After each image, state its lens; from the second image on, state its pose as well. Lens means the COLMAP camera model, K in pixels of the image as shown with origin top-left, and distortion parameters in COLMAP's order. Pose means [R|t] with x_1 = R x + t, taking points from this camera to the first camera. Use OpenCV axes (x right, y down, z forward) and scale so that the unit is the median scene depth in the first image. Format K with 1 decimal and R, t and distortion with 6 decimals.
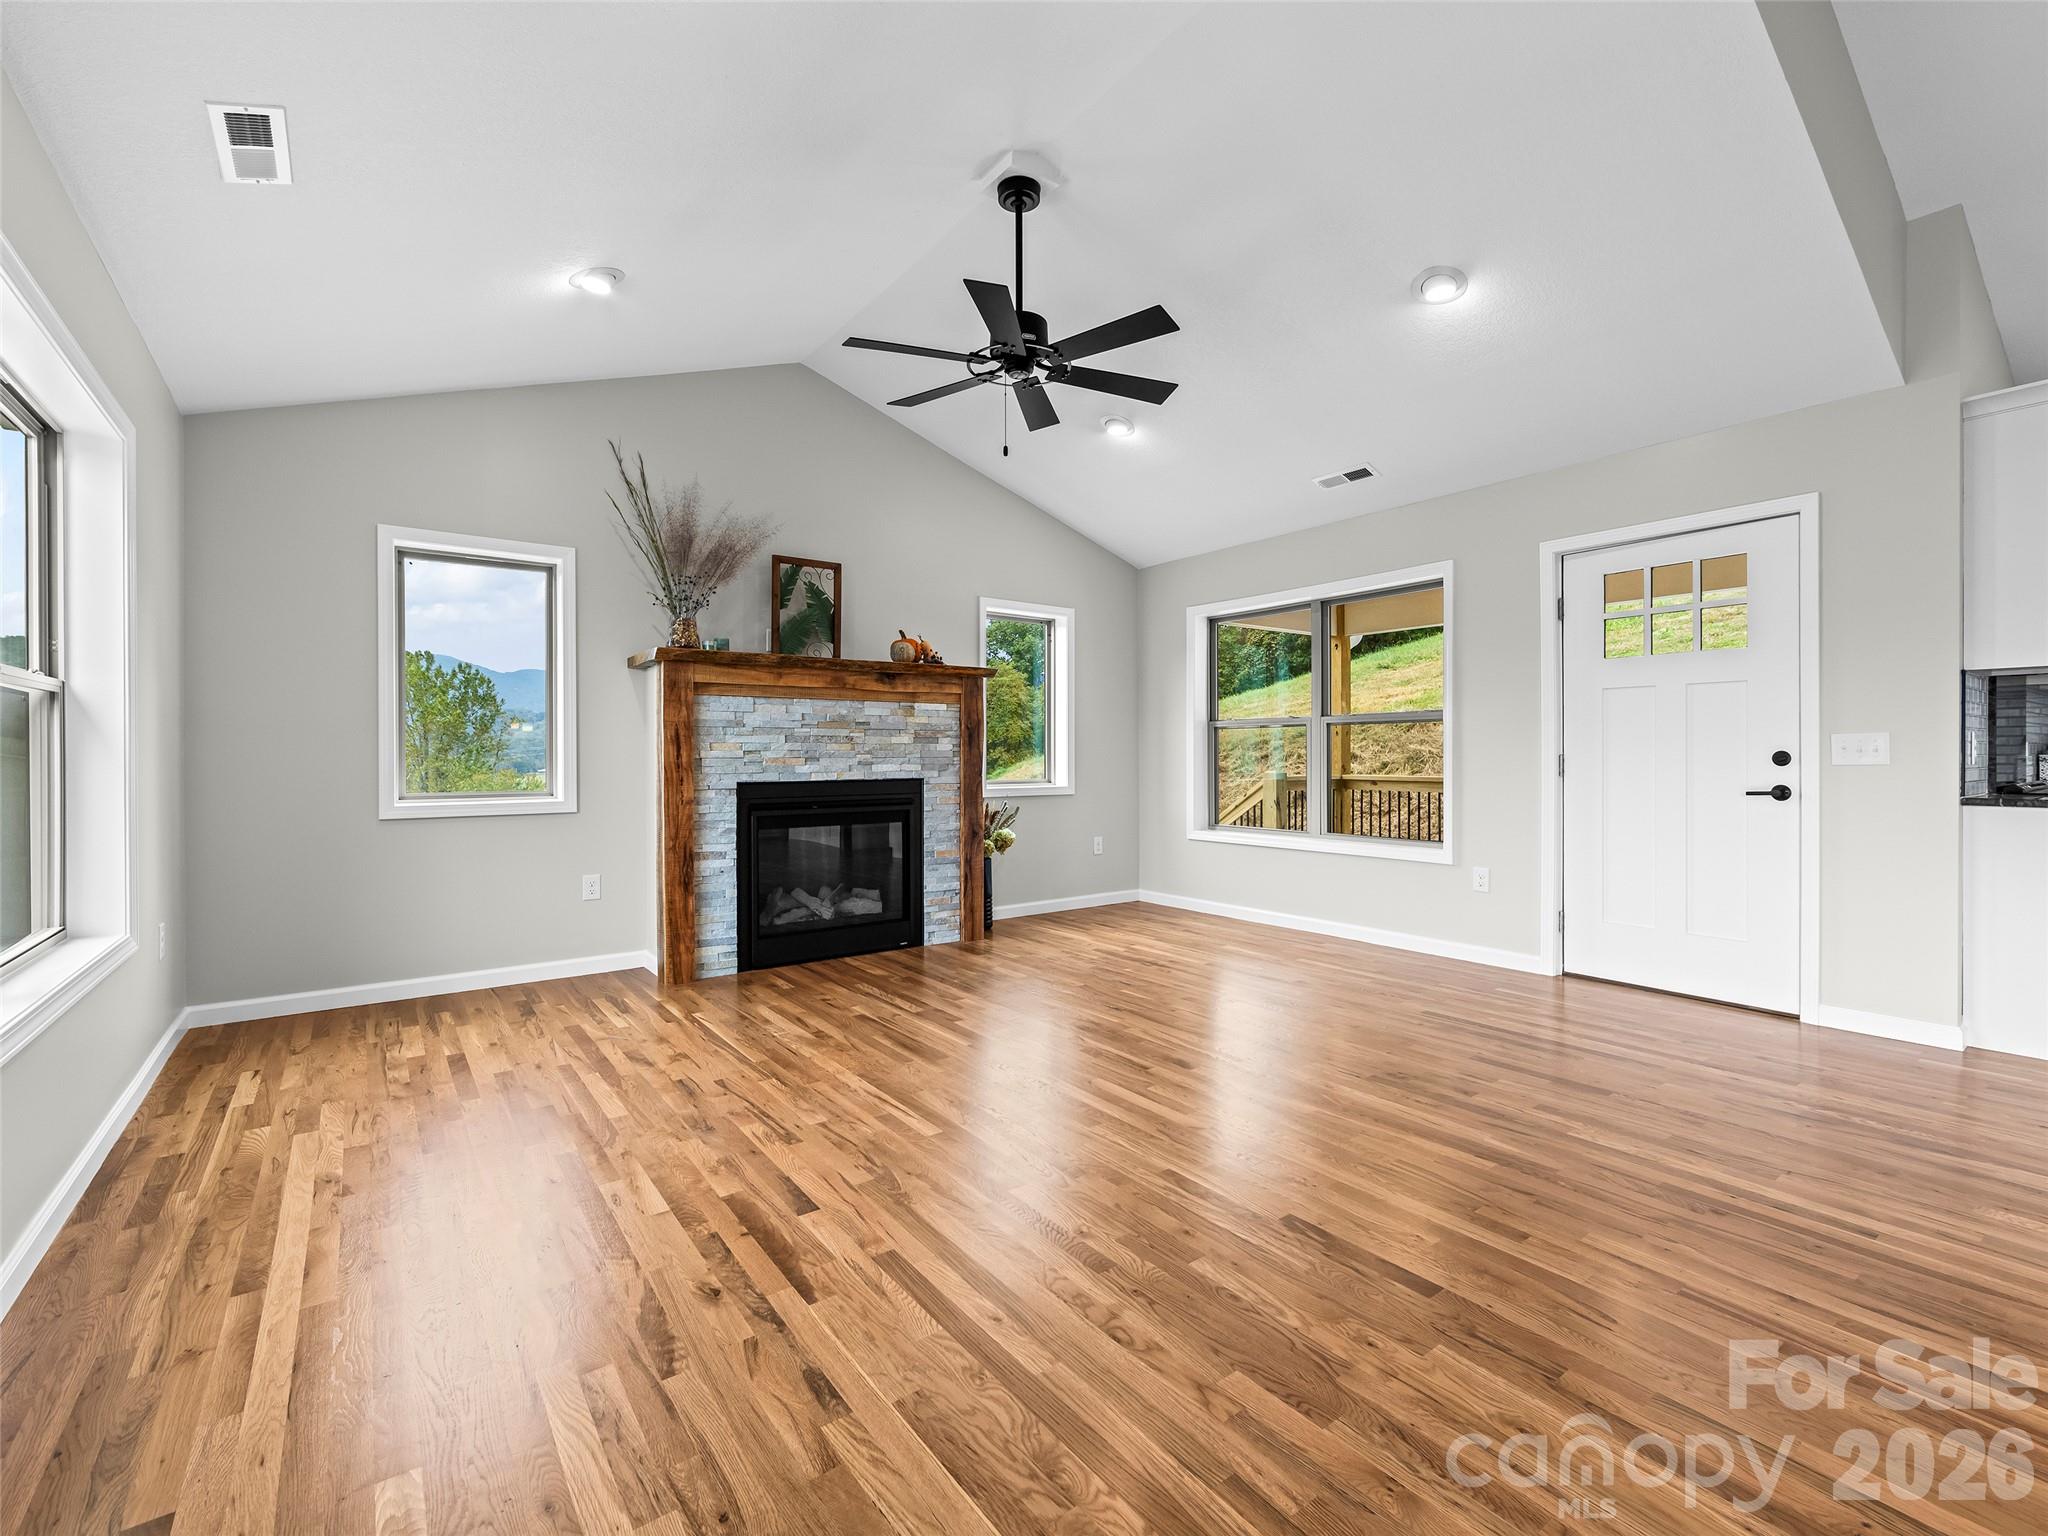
lens RADIAL K [[919.5, 0, 1009.7], [0, 919.5, 756.2], [0, 0, 1]] dist [-0.001660, -0.000947]
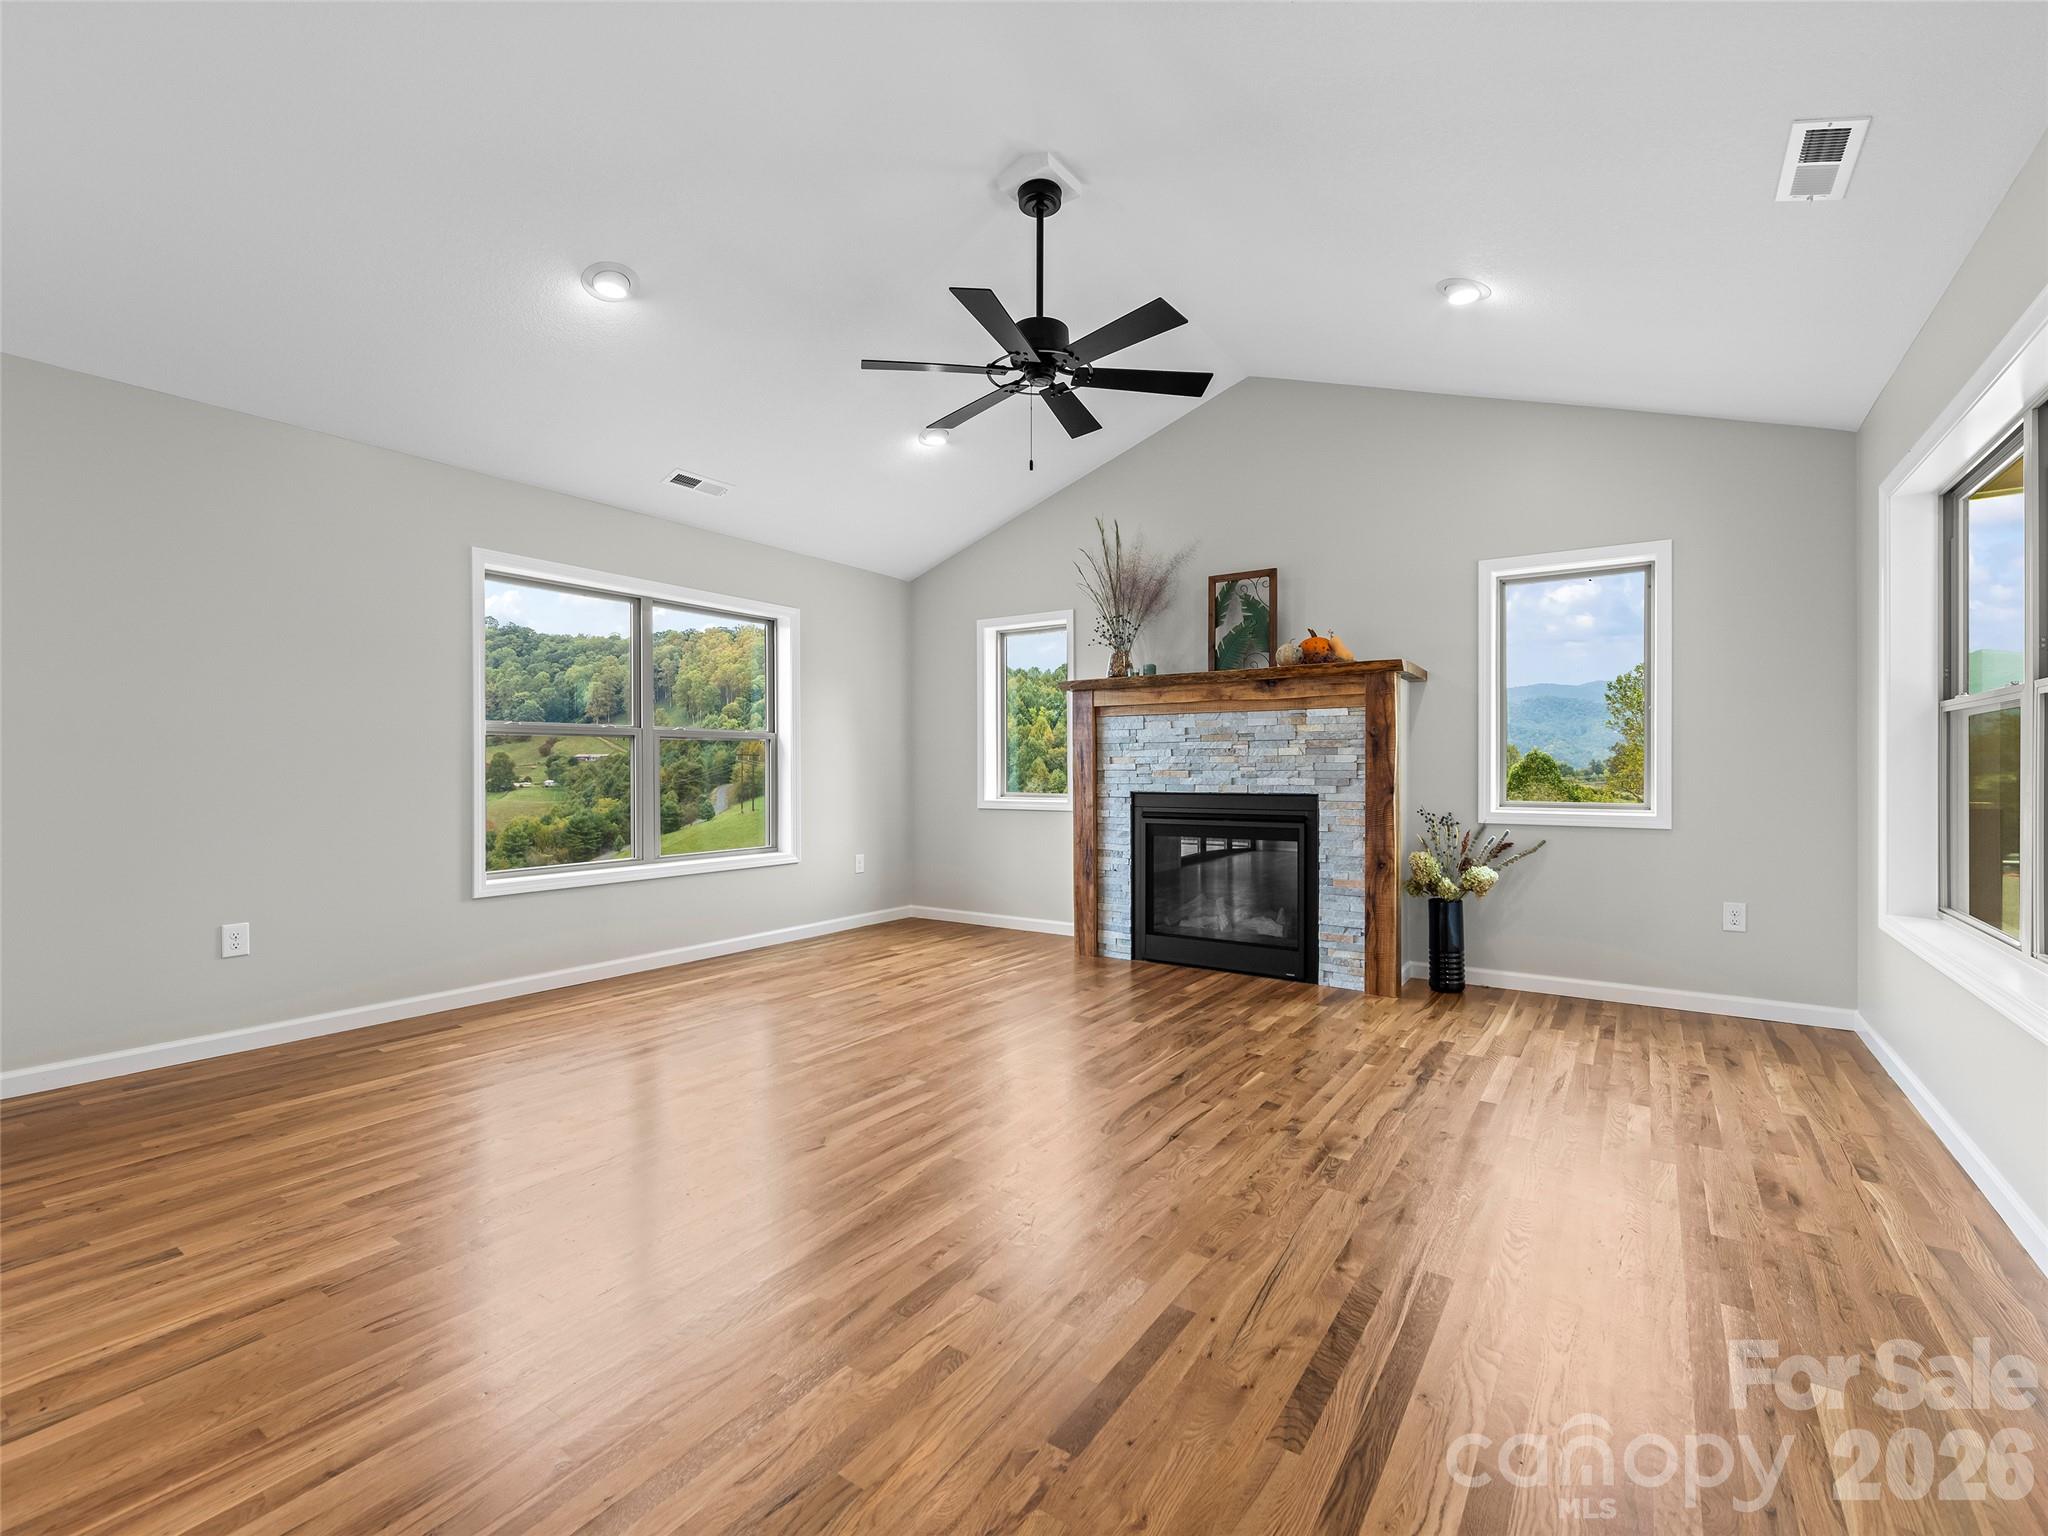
lens RADIAL K [[895.2, 0, 1042.6], [0, 895.2, 770.4], [0, 0, 1]] dist [-0.002244, -0.000304]
pose [[0.336057, 0.004518, -0.941831, 0.656836], [-0.000384, 0.999989, 0.004660, -0.002814], [0.941841, -0.001205, 0.336055, 0.488618]]
